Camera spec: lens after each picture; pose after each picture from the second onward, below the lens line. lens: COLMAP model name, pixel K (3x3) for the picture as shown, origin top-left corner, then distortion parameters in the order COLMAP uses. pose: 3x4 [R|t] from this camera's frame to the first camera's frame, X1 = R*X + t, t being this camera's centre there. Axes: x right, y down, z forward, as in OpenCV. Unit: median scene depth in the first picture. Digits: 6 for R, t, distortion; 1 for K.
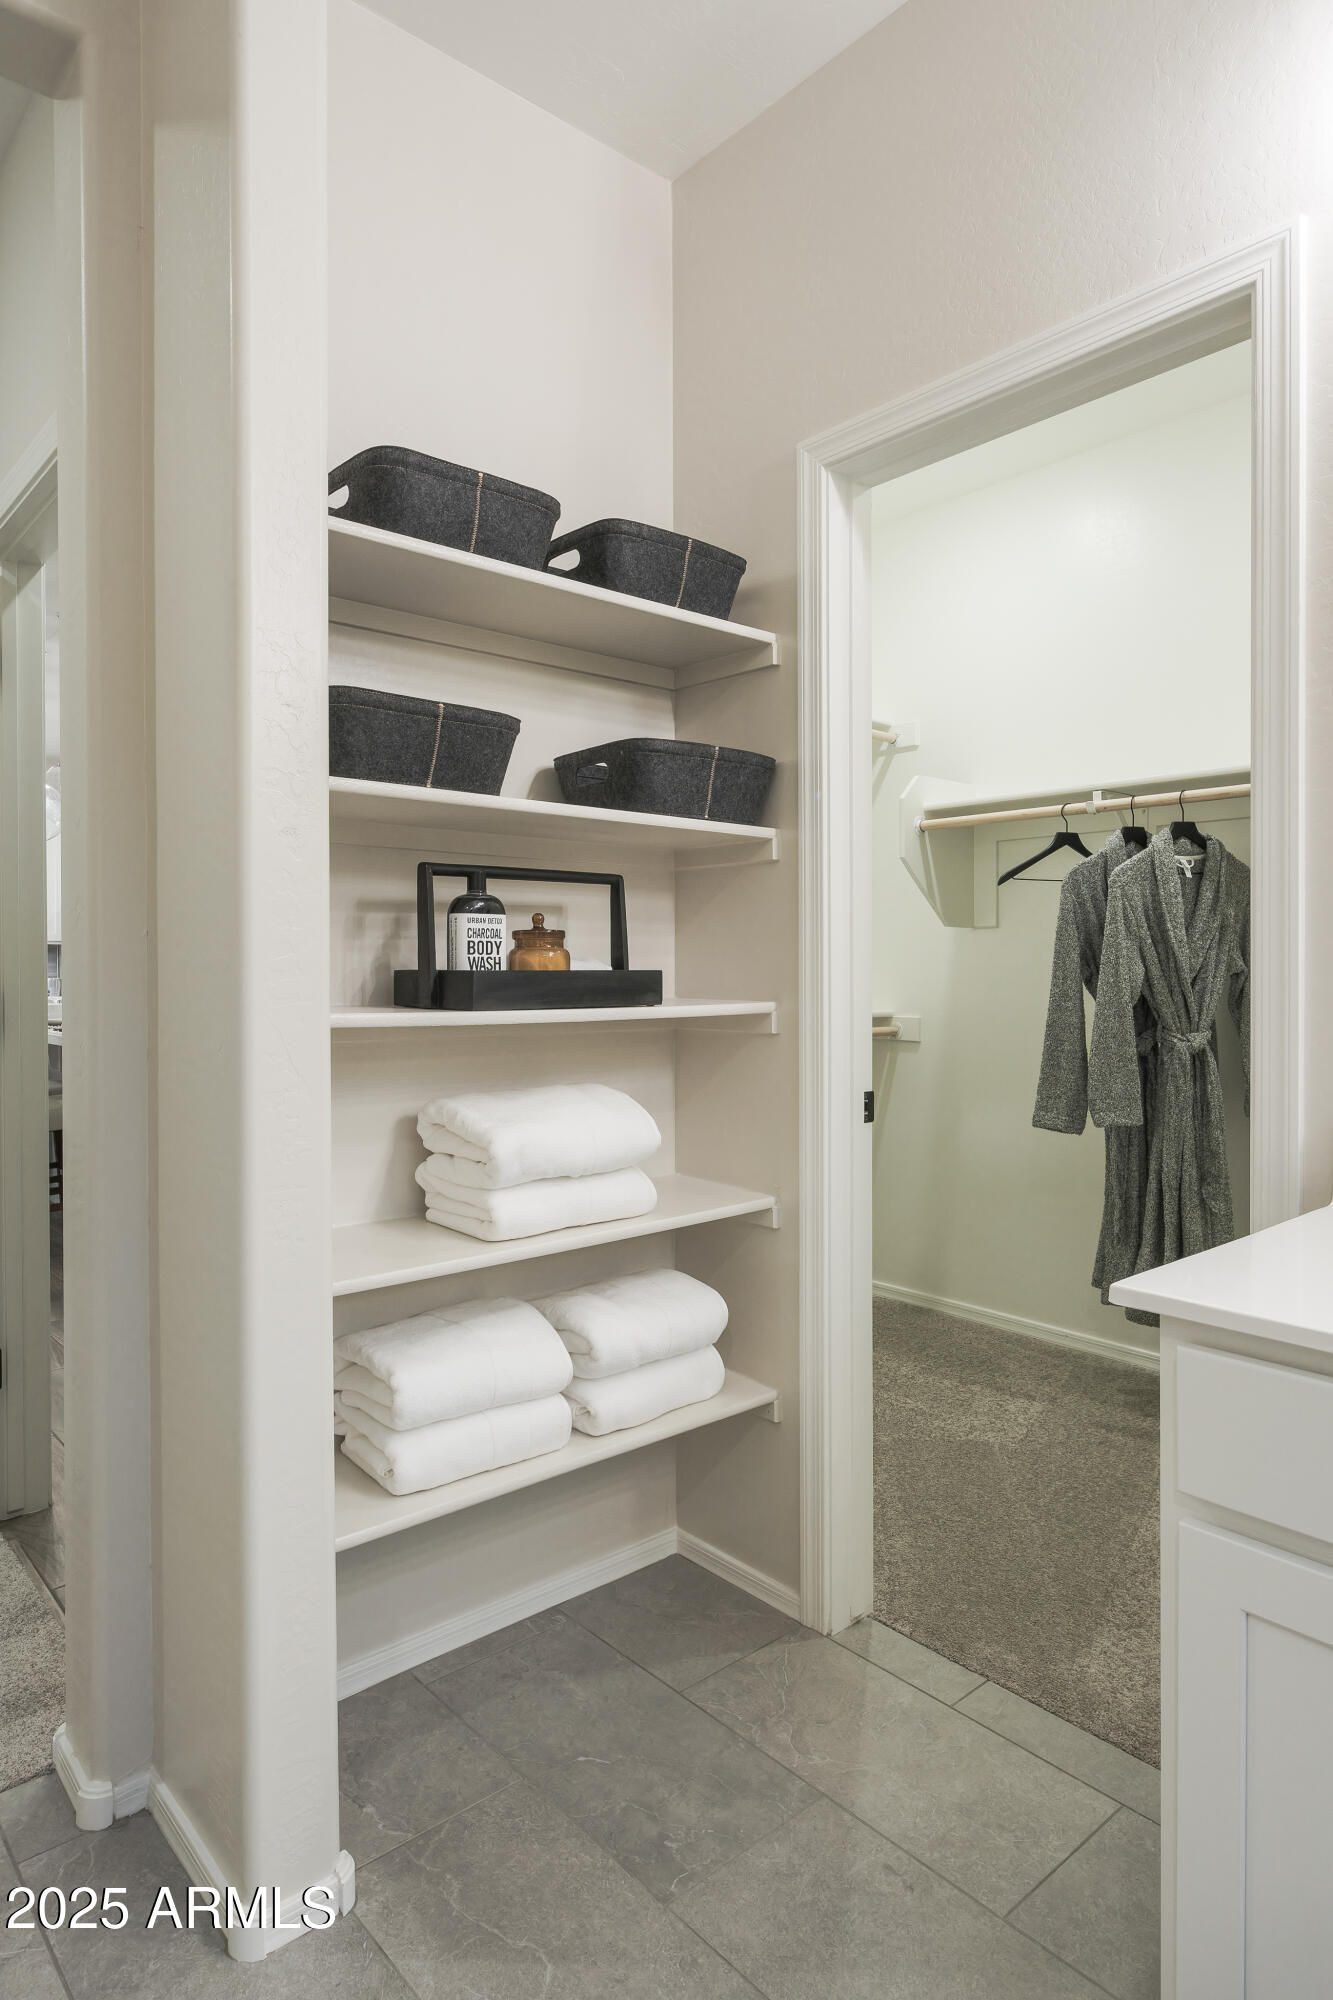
lens RADIAL K [[1171.8, 0, 663.3], [0, 1171.8, 989.0], [0, 0, 1]] dist [-0.004503, 0.004054]
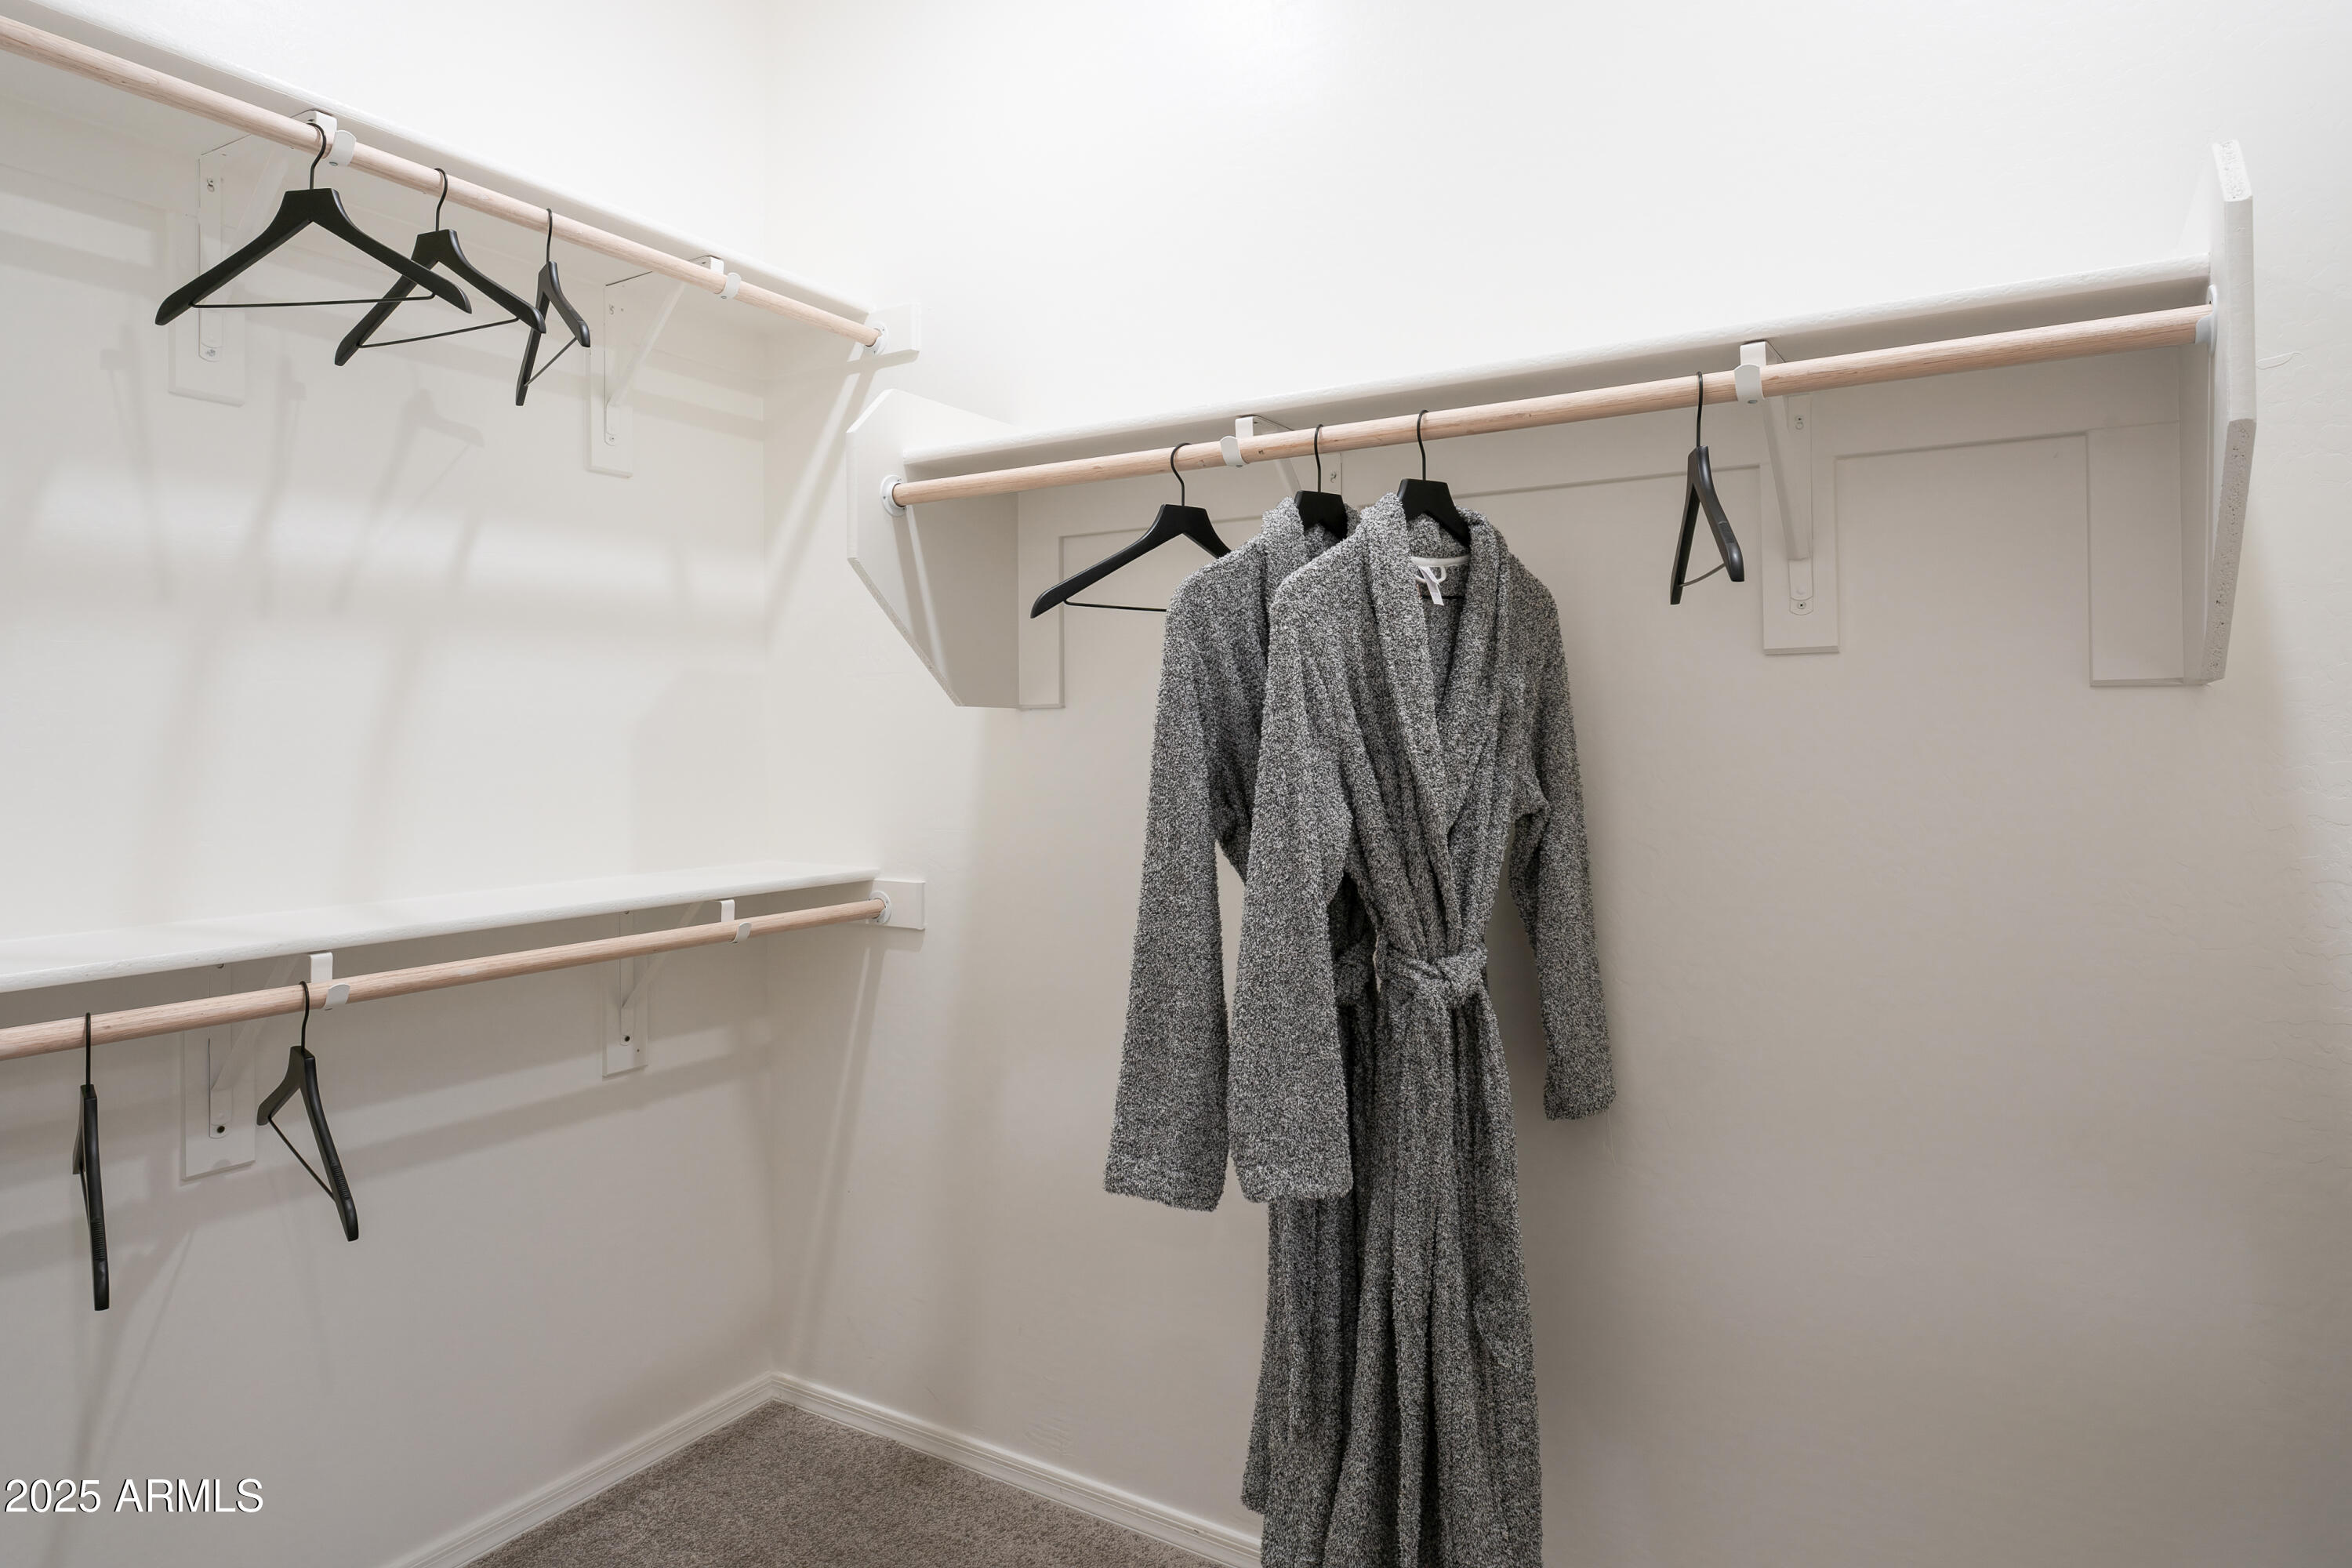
lens RADIAL K [[1388.7, 0, 1174.5], [0, 1388.7, 782.6], [0, 0, 1]] dist [-0.004438, 0.007108]
pose [[0.955875, -0.013714, 0.293453, 0.195161], [0.009733, 0.999840, 0.015020, -0.036317], [-0.293612, -0.011501, 0.955855, 0.519655]]
